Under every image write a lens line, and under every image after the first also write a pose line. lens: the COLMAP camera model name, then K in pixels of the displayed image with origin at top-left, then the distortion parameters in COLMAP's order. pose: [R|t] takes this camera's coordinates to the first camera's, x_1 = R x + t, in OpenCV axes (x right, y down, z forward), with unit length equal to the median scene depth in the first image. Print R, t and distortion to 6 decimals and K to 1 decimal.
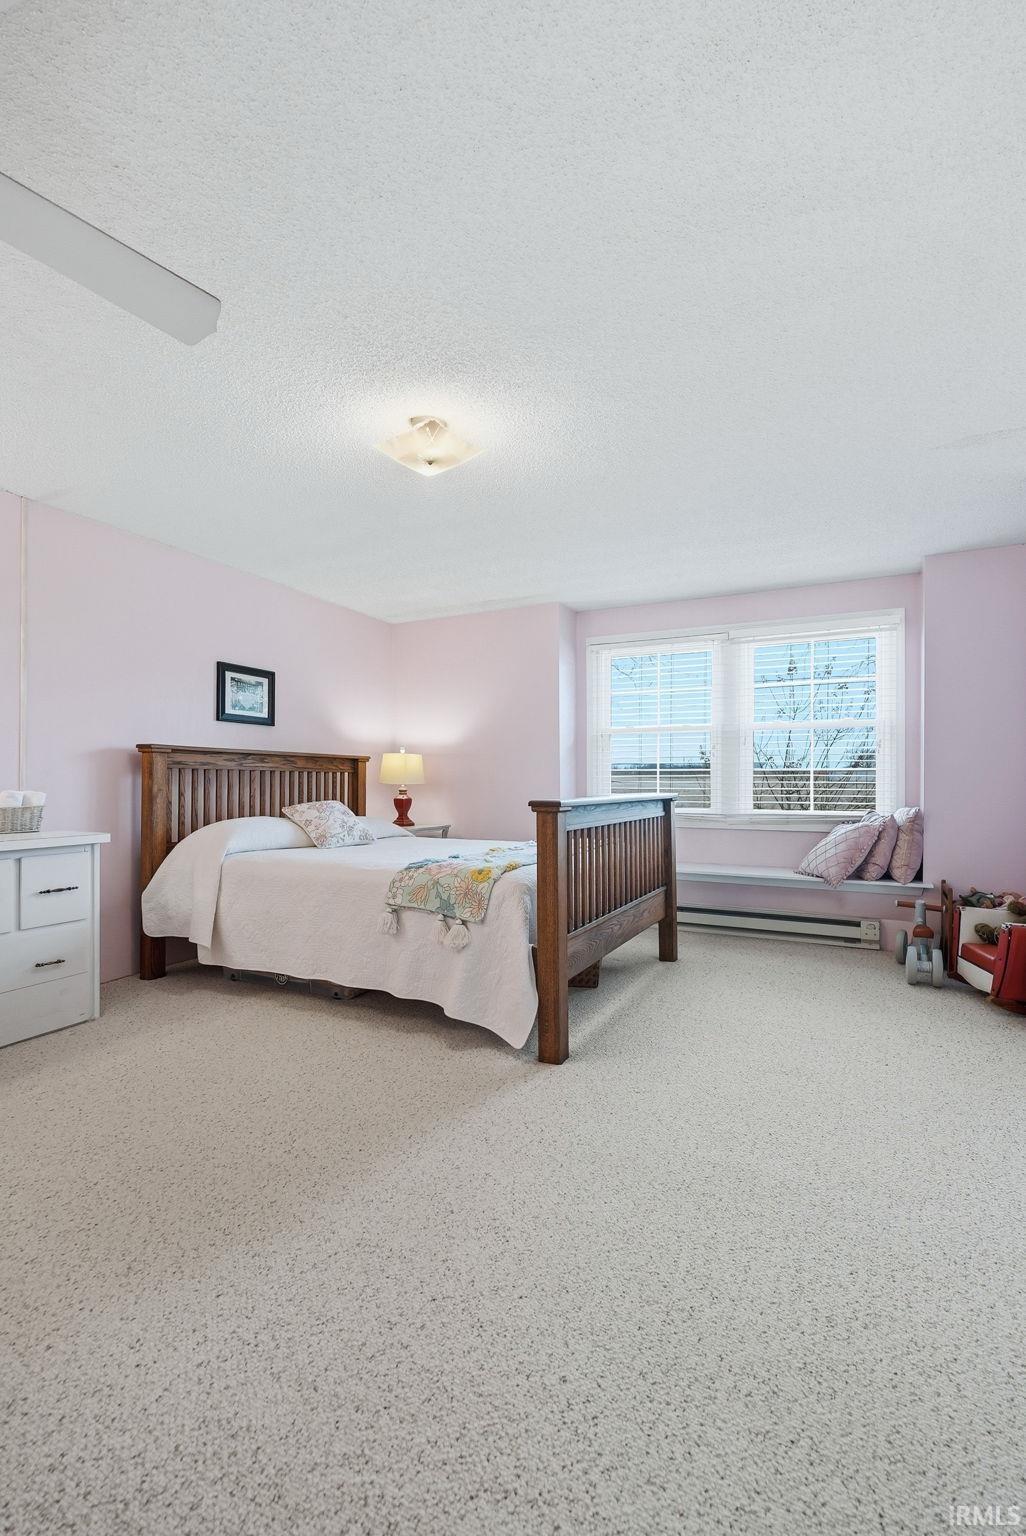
lens RADIAL K [[696.3, 0, 519.9], [0, 696.3, 774.3], [0, 0, 1]] dist [-0.002575, -0.000855]
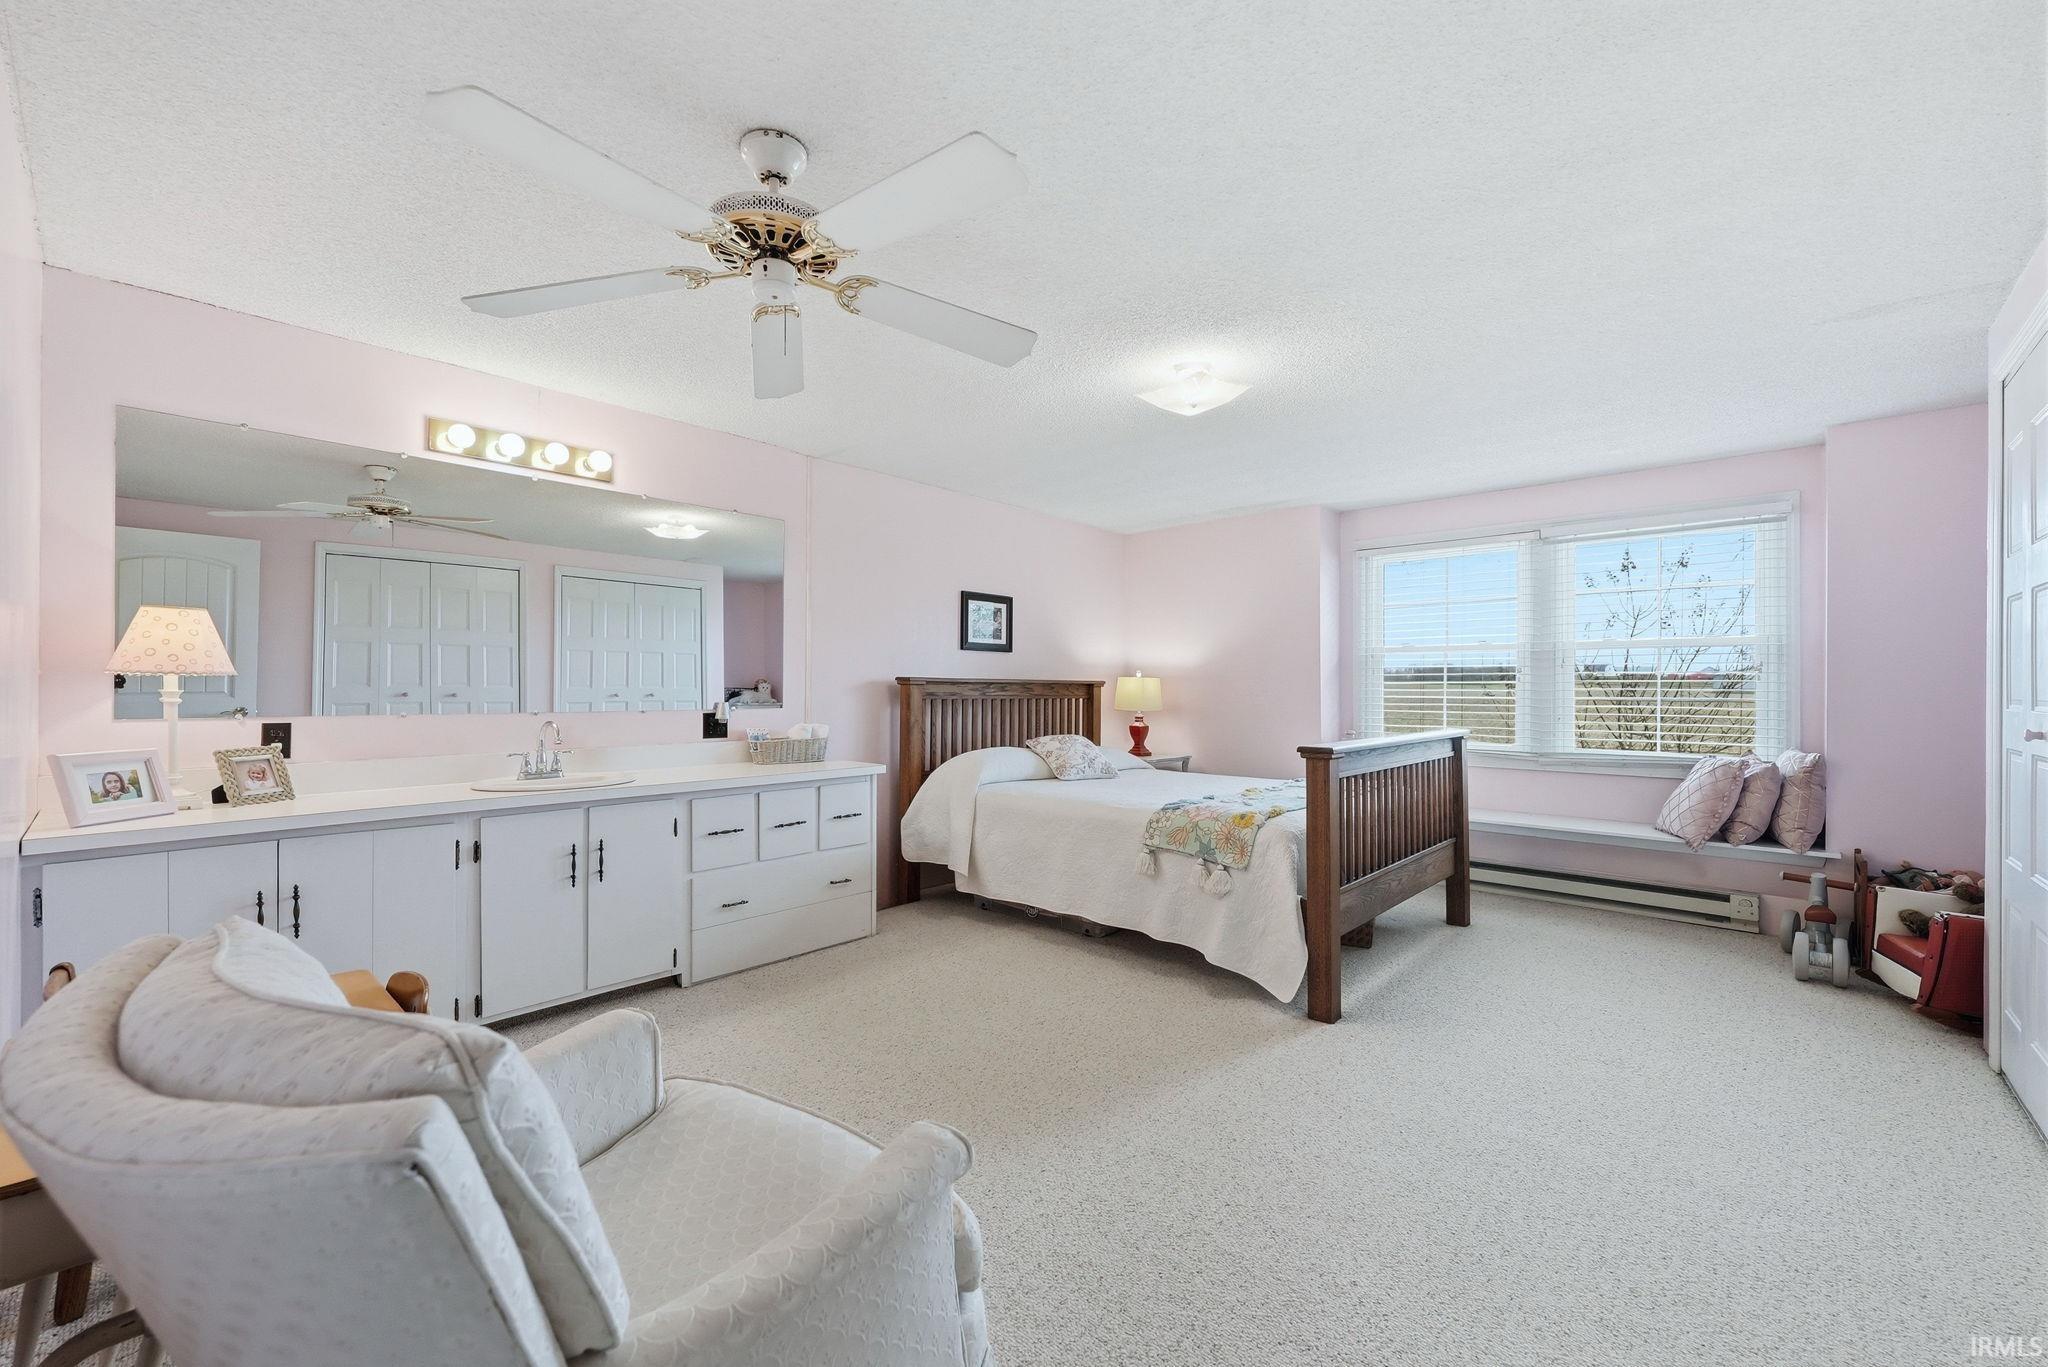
lens RADIAL K [[832.4, 0, 1012.6], [0, 832.4, 680.6], [0, 0, 1]] dist [-0.005139, 0.000171]
pose [[0.960237, 0.000466, -0.279184, -0.032759], [-0.000252, 1.000000, 0.000804, -0.039733], [0.279185, -0.000702, 0.960237, -0.157337]]
